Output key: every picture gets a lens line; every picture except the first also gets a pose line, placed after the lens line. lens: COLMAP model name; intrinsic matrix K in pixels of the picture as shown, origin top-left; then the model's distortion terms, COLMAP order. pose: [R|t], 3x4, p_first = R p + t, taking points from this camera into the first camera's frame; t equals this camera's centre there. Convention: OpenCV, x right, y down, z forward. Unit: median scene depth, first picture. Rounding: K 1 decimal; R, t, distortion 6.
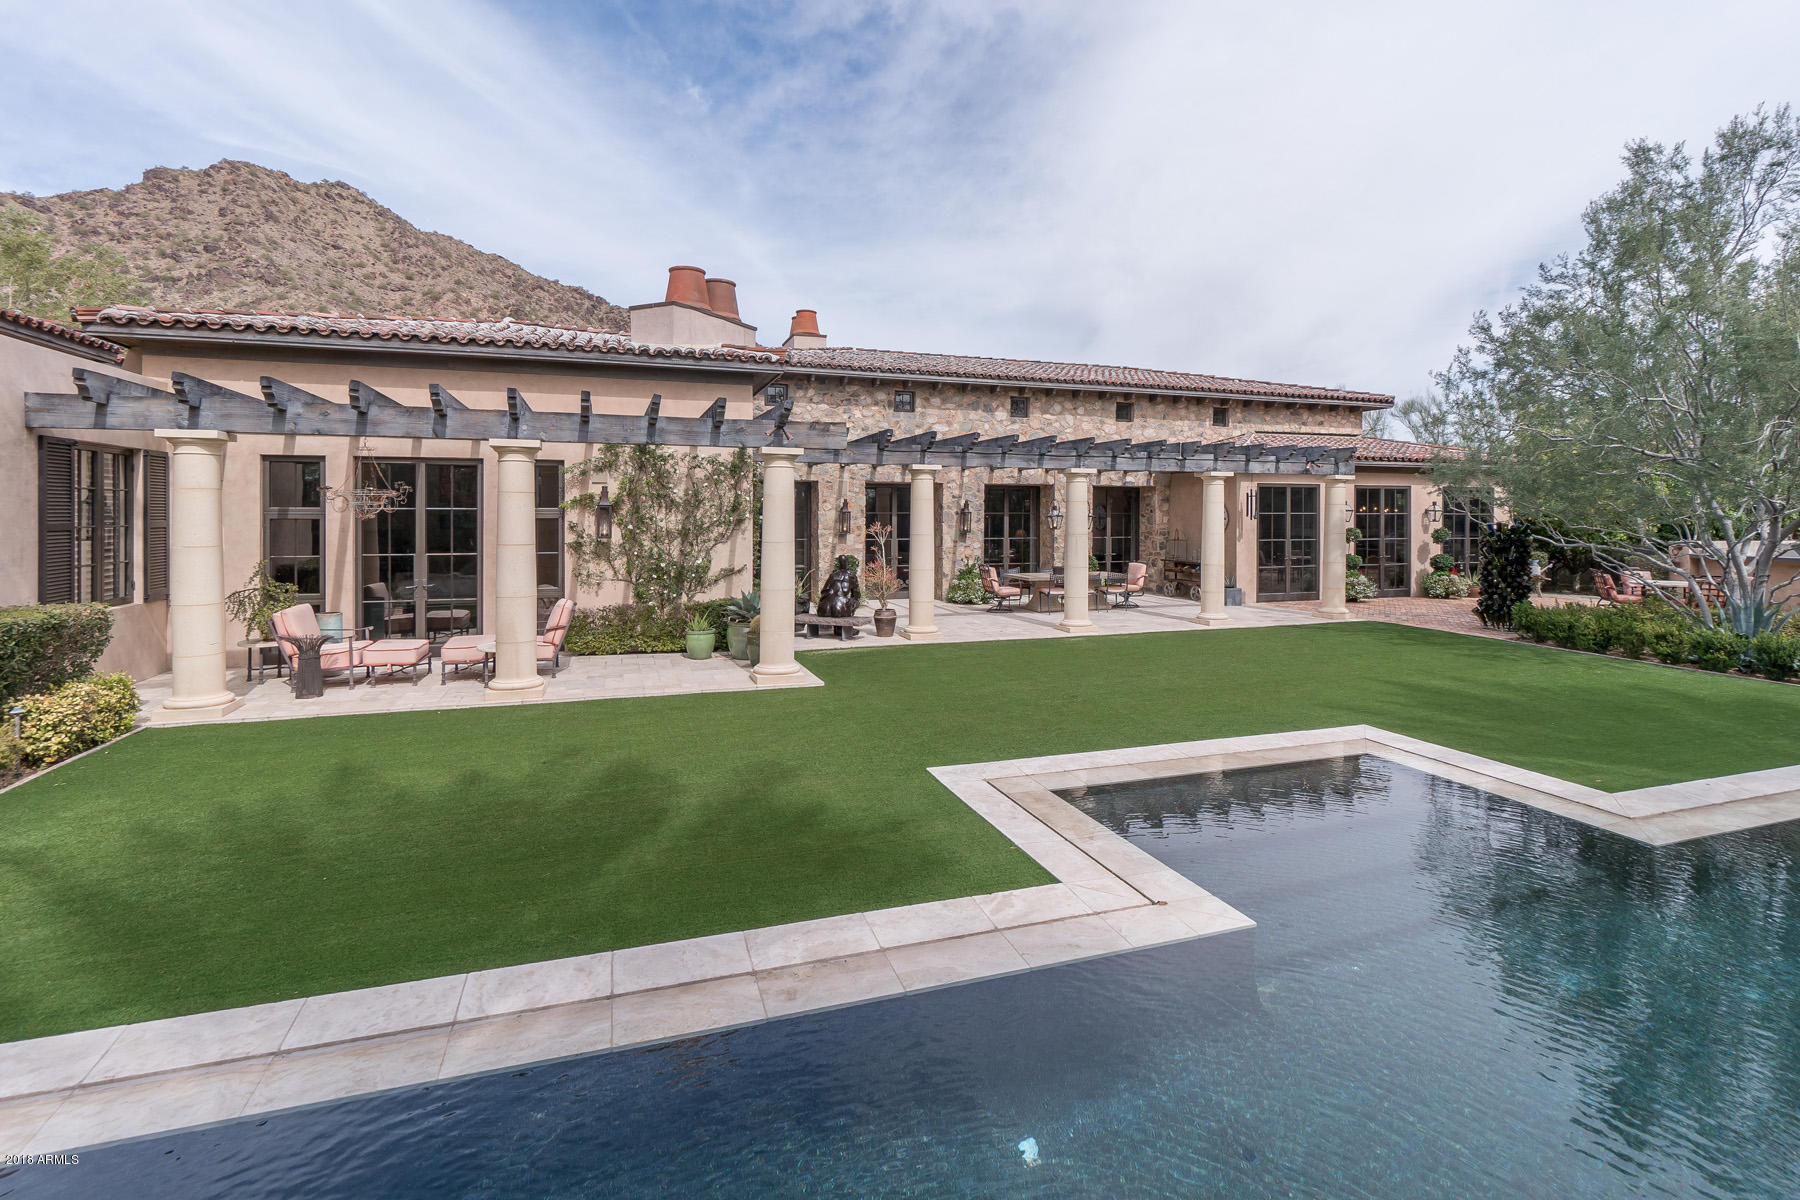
lens RADIAL K [[883.2, 0, 967.6], [0, 883.2, 516.5], [0, 0, 1]] dist [-0.008763, 0.000114]
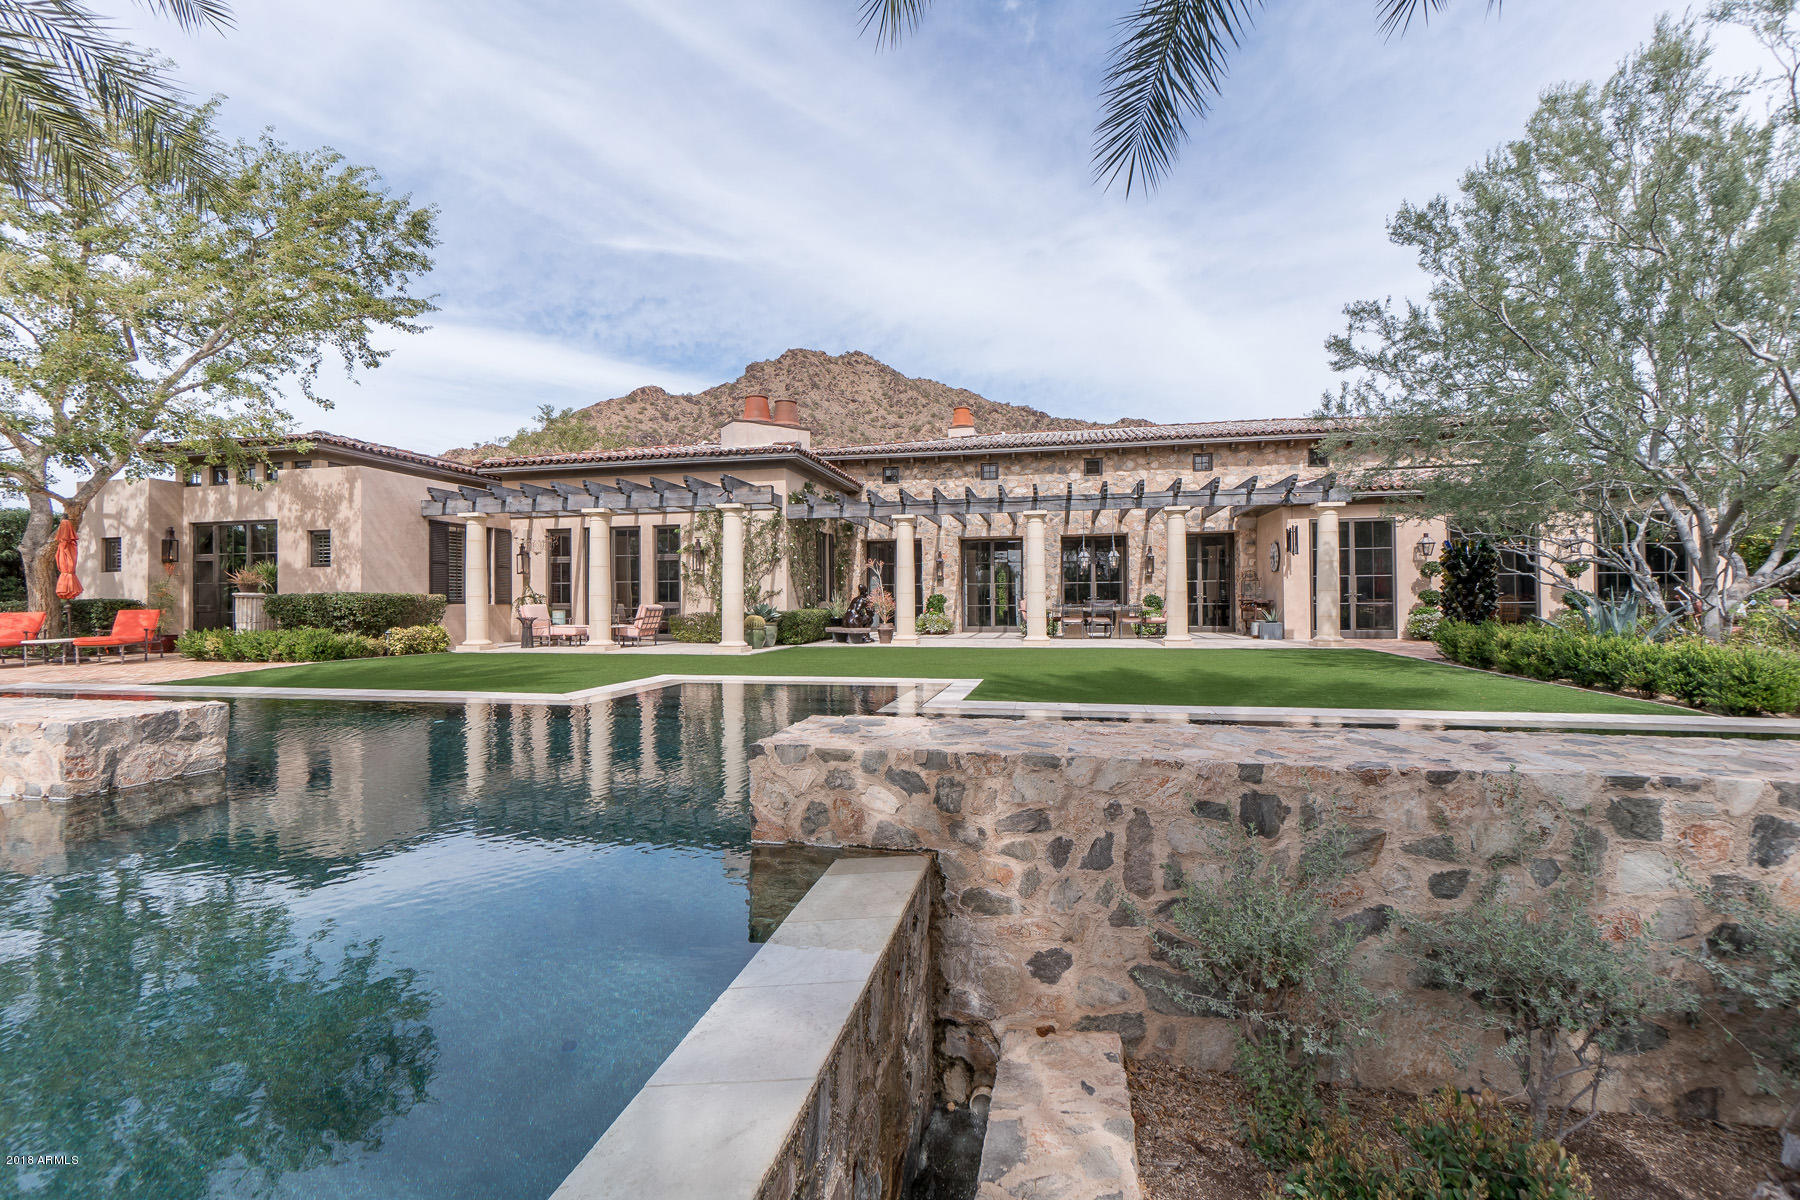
lens RADIAL K [[811.0, 0, 882.6], [0, 811.0, 584.7], [0, 0, 1]] dist [-0.004701, 0.001755]
pose [[0.834337, -0.017876, -0.550964, 0.678404], [0.007336, 0.999746, -0.021328, 0.082638], [0.551205, 0.013753, 0.834256, -0.050869]]
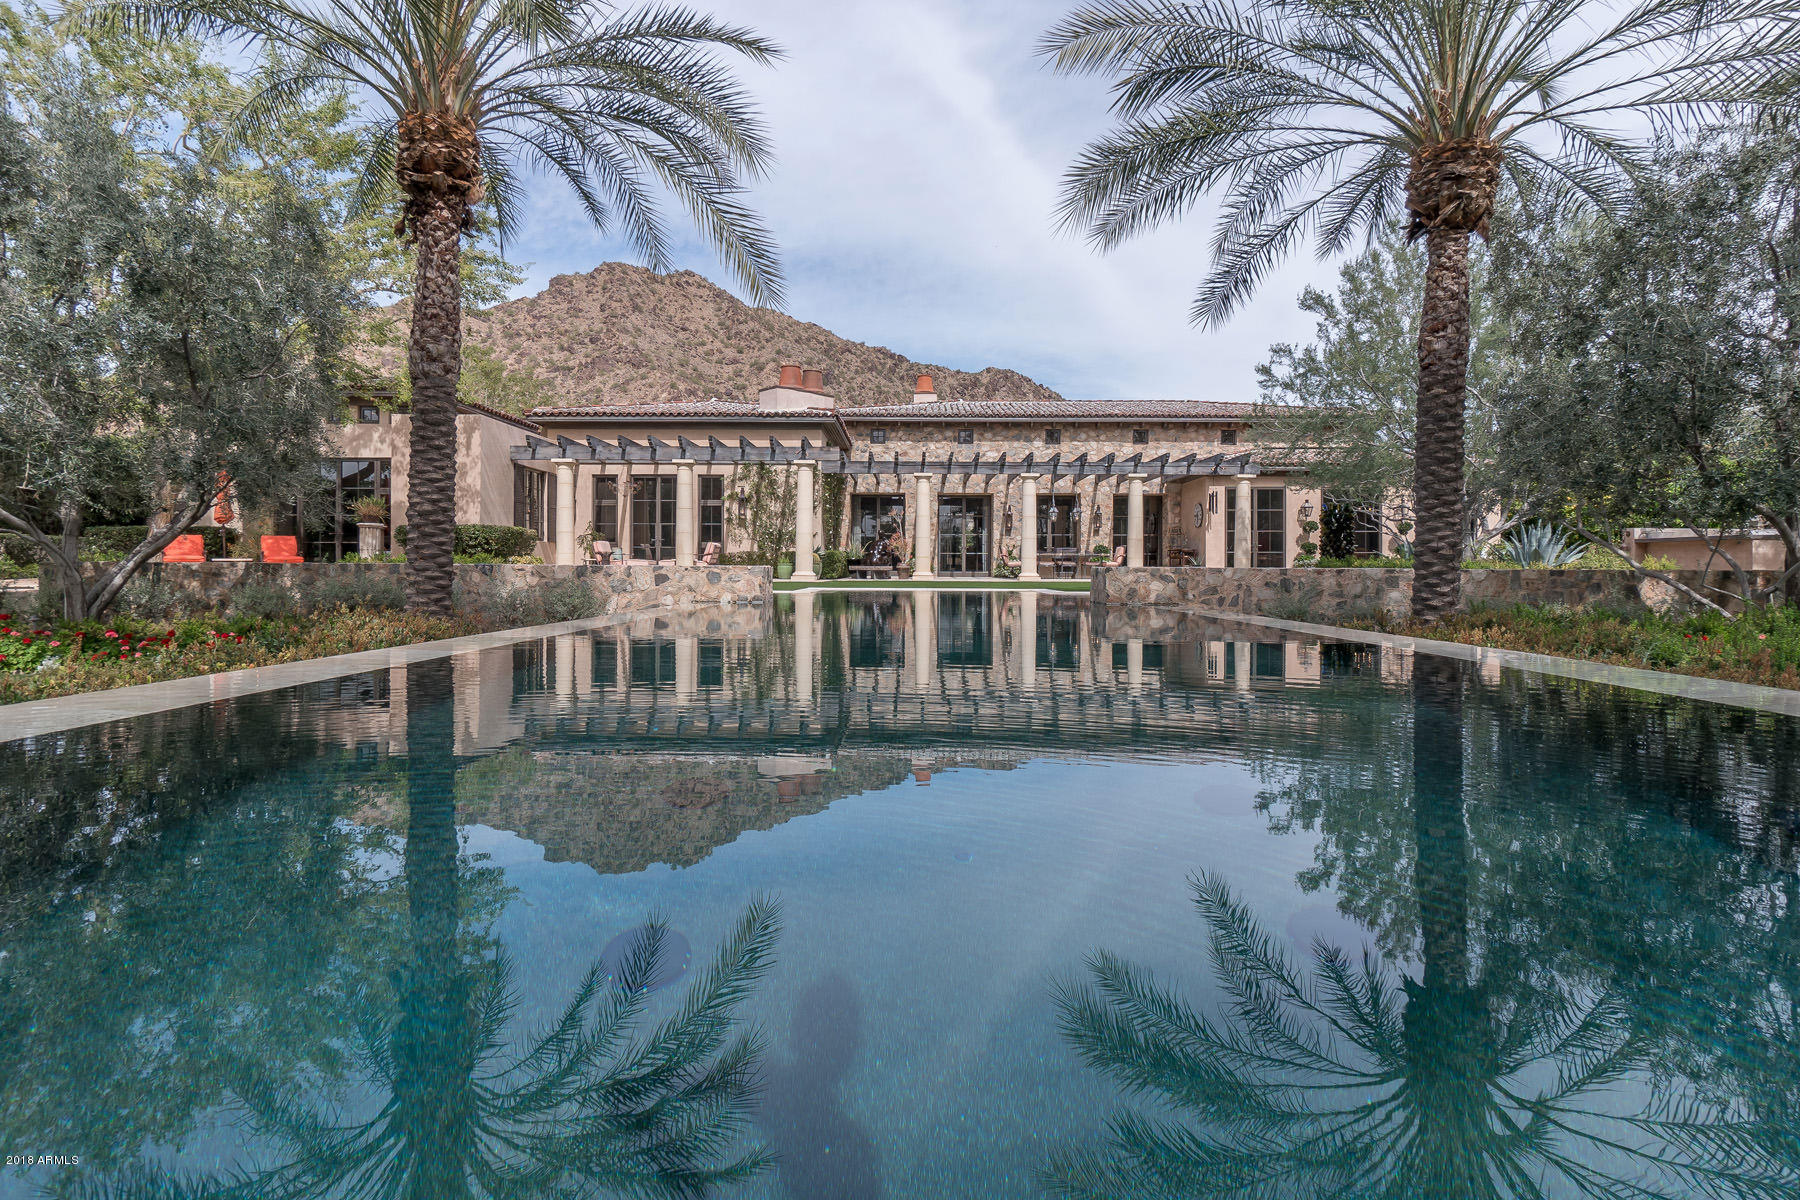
lens RADIAL K [[921.4, 0, 903.0], [0, 921.4, 563.6], [0, 0, 1]] dist [0.000431, -0.000477]
pose [[0.926116, 0.003812, -0.377219, 0.632833], [-0.005875, 0.999973, -0.004319, 0.131285], [0.377192, 0.006216, 0.926114, -0.669969]]
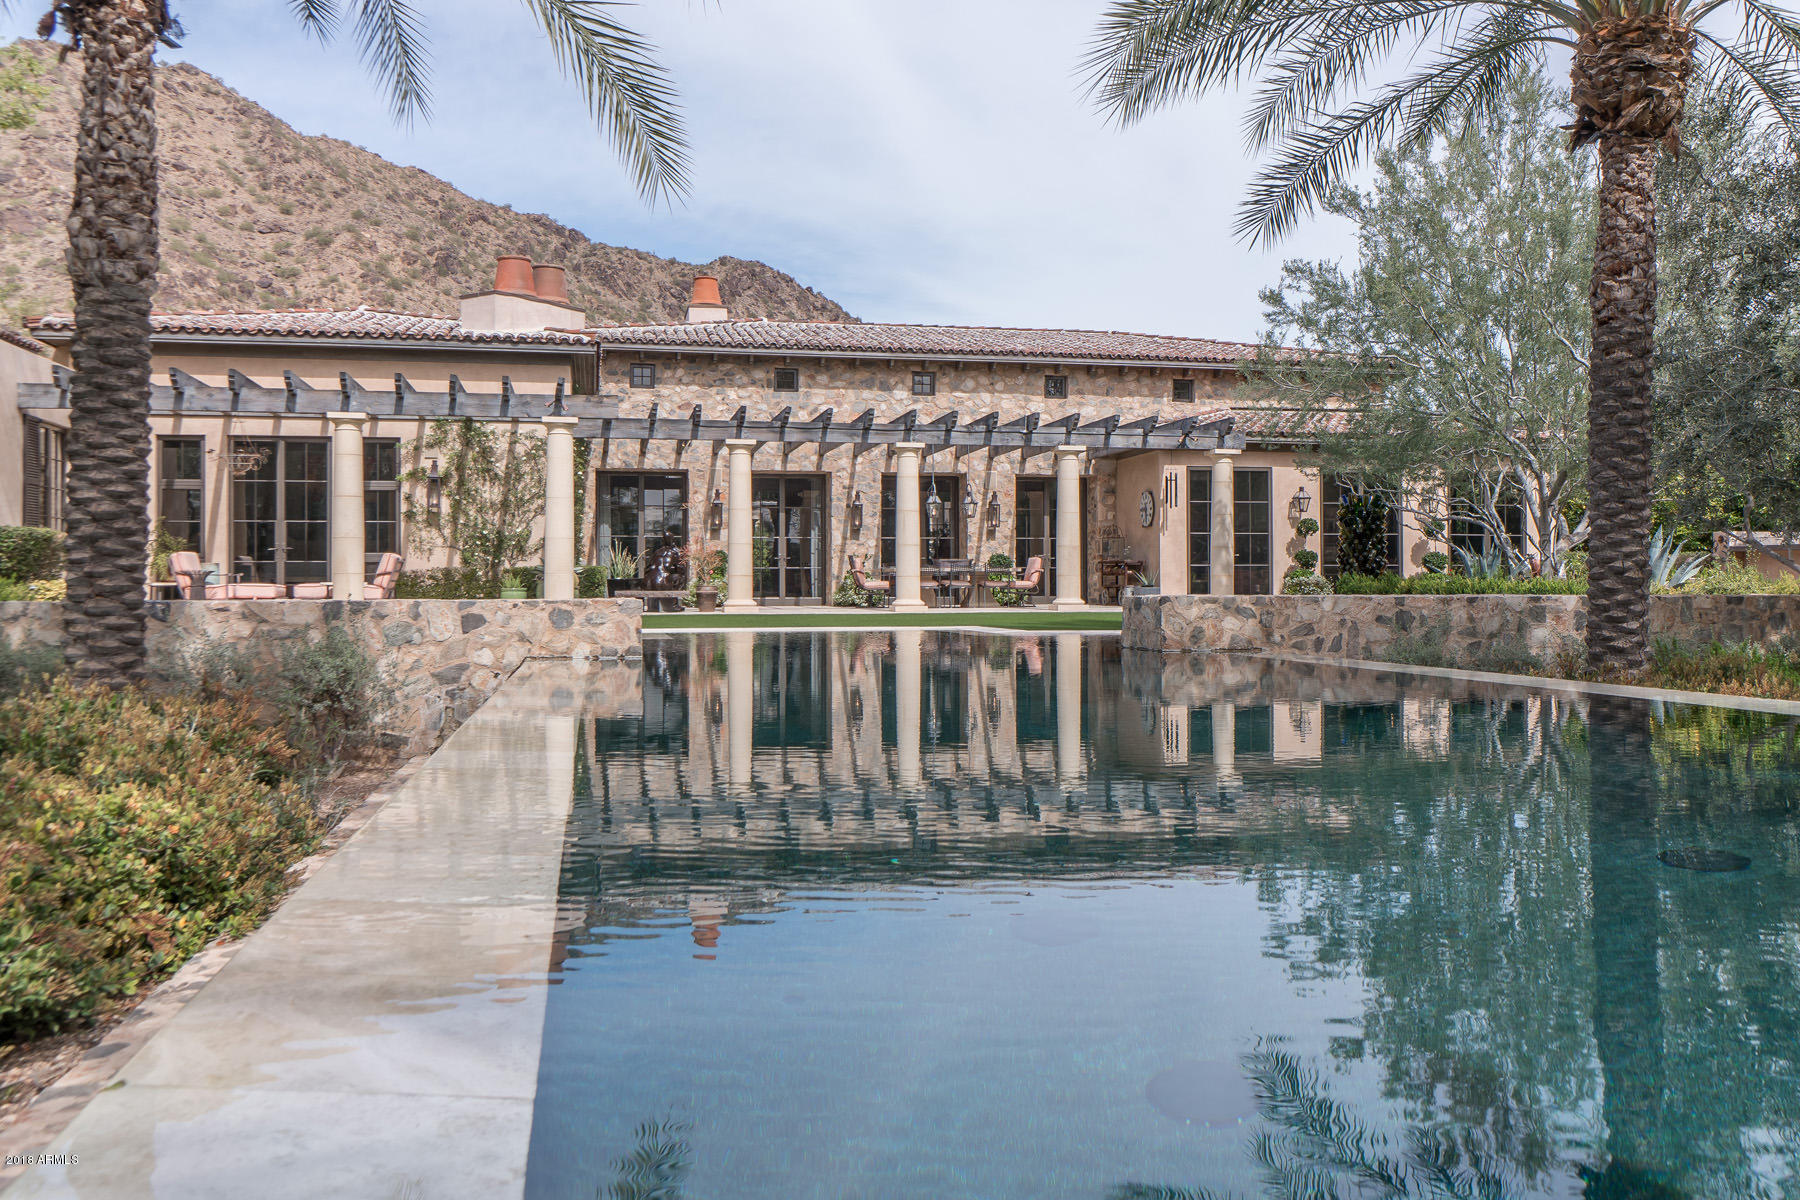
lens RADIAL K [[1510.9, 0, 931.0], [0, 1510.9, 570.7], [0, 0, 1]] dist [-0.011005, 0.018415]
pose [[0.987150, -0.003101, -0.159768, 0.500212], [0.001449, 0.999944, -0.010451, 0.123475], [0.159791, 0.010085, 0.987099, -0.759735]]
